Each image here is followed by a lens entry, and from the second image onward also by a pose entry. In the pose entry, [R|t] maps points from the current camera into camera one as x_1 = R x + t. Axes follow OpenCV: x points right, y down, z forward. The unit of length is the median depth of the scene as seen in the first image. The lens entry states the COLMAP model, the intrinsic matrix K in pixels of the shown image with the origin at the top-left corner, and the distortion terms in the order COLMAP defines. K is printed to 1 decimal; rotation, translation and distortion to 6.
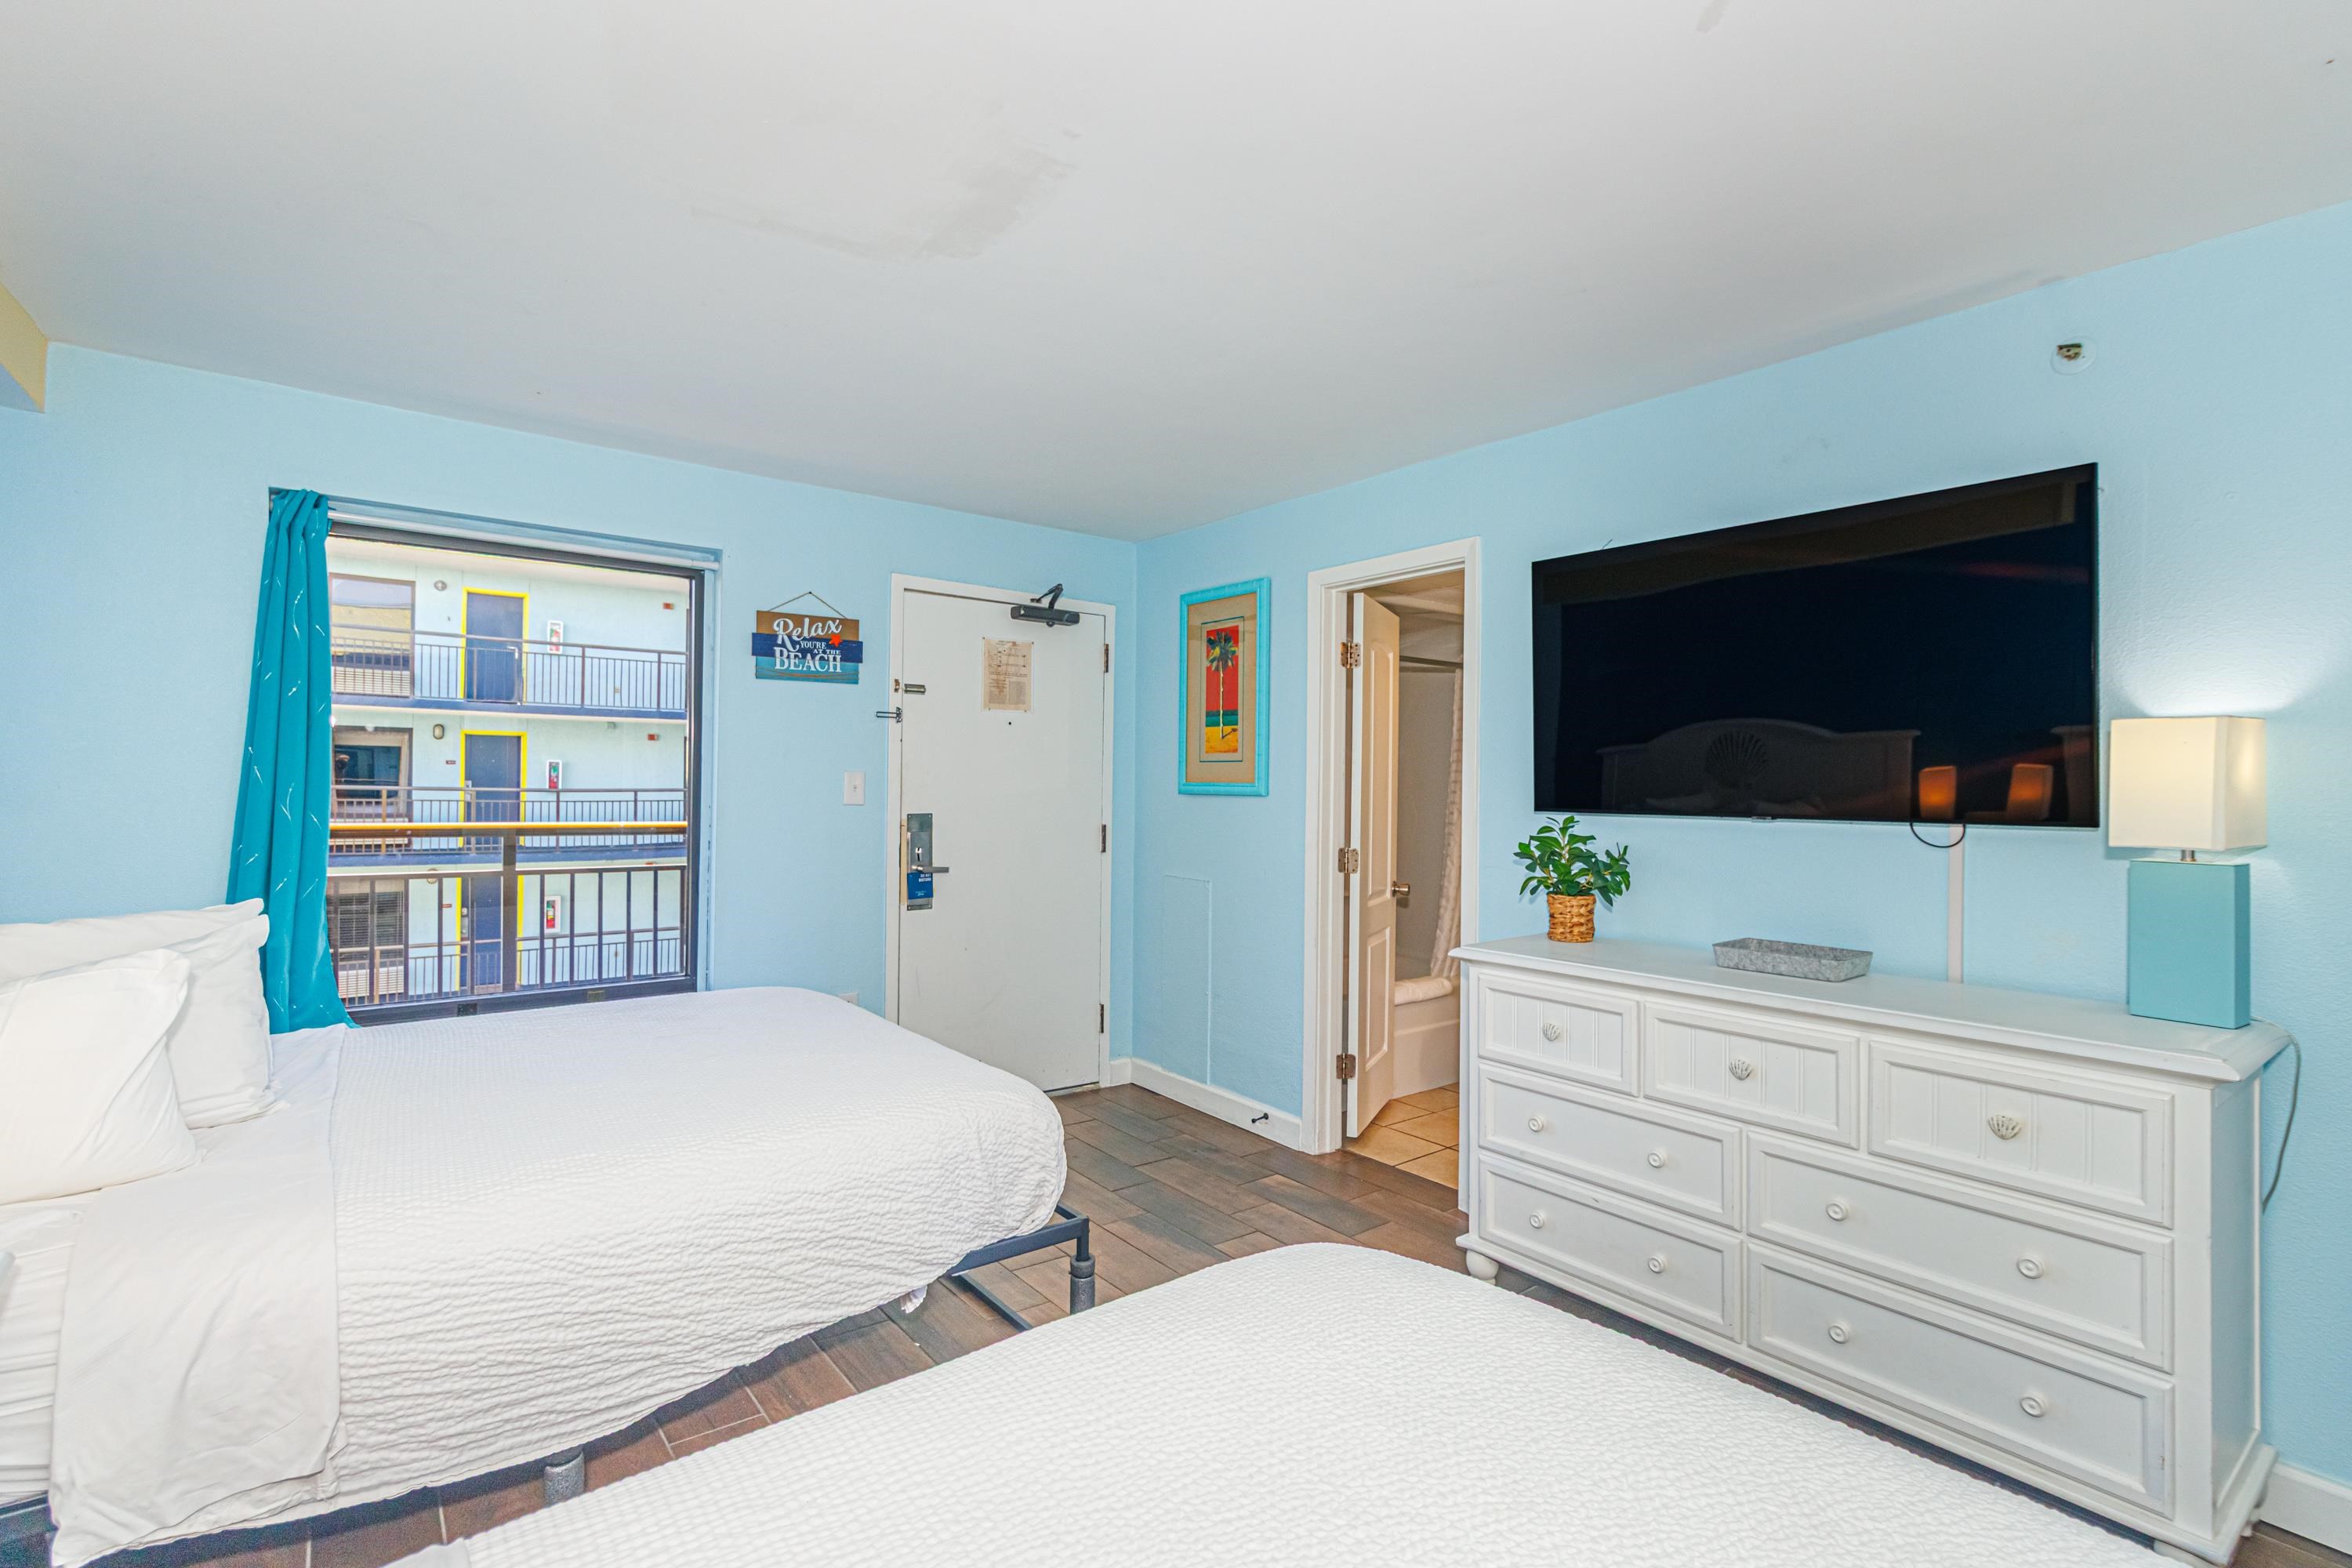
lens RADIAL K [[1084.0, 0, 1170.4], [0, 1084.0, 781.5], [0, 0, 1]] dist [0.004317, 0.000467]
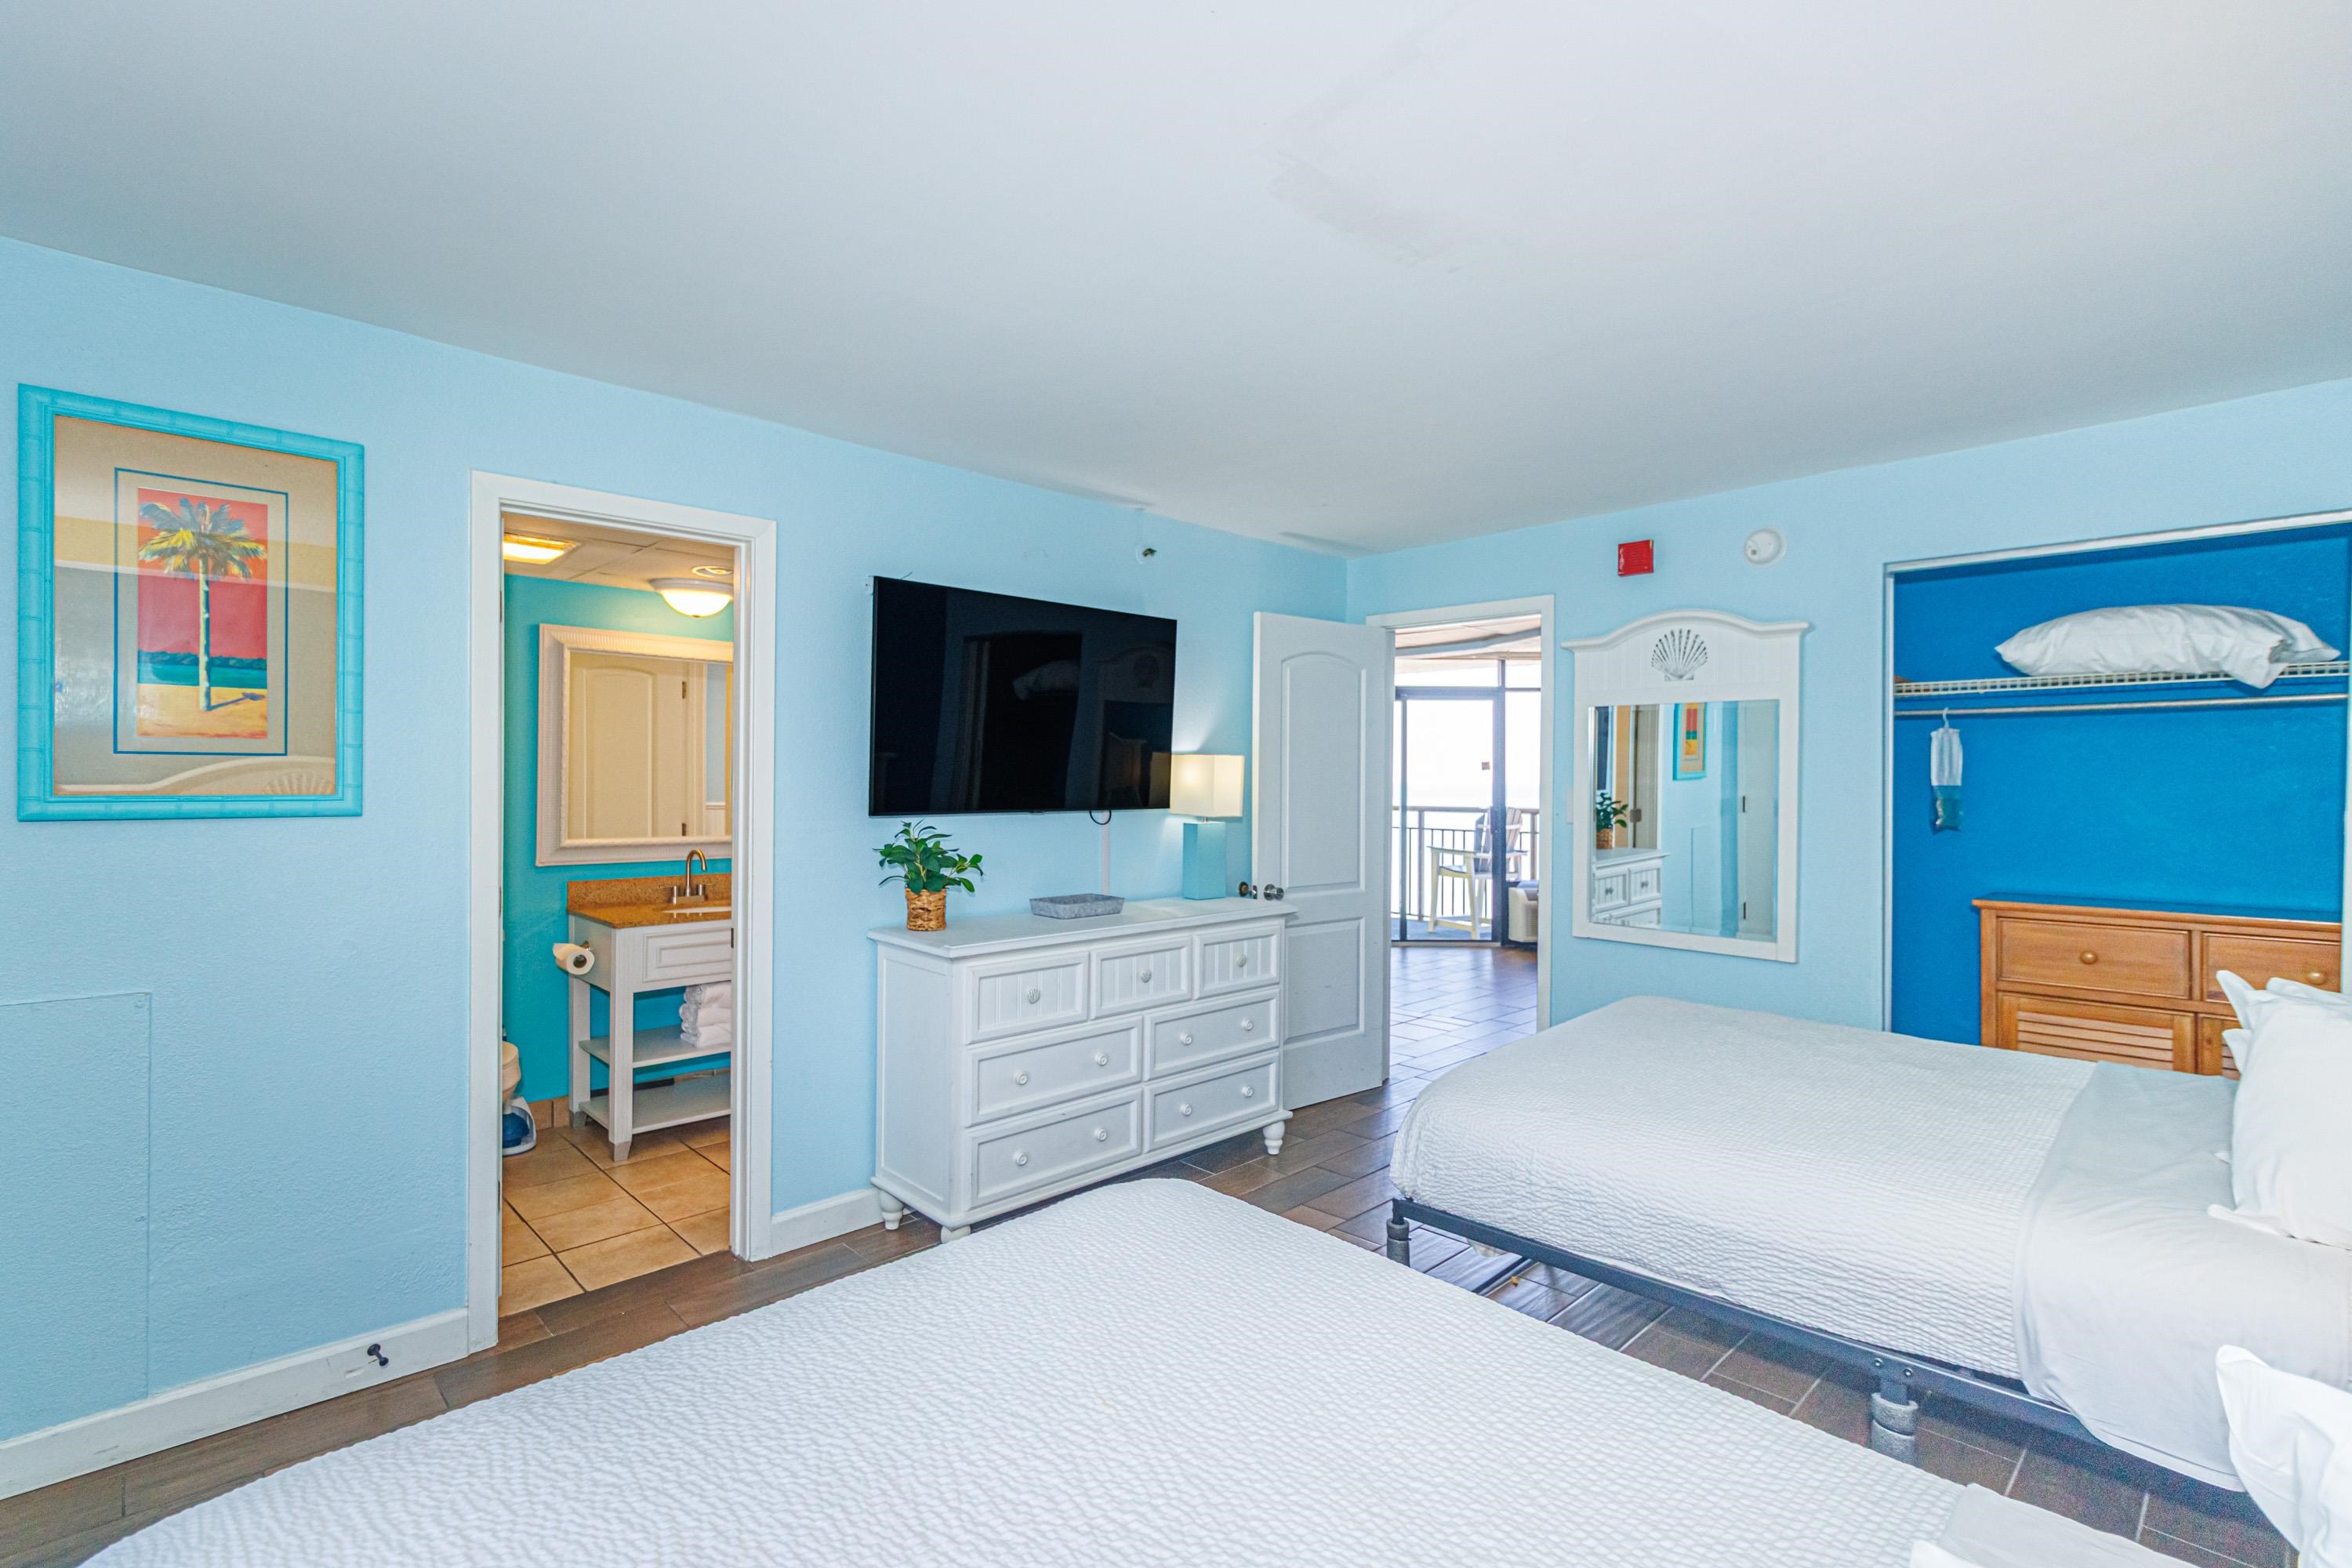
lens RADIAL K [[1084.0, 0, 1170.4], [0, 1084.0, 781.5], [0, 0, 1]] dist [0.004317, 0.000467]
pose [[-0.123045, -0.014142, 0.992300, -0.784127], [-0.008317, 0.999878, 0.013219, -0.024083], [-0.992366, -0.006626, -0.123148, 0.901154]]
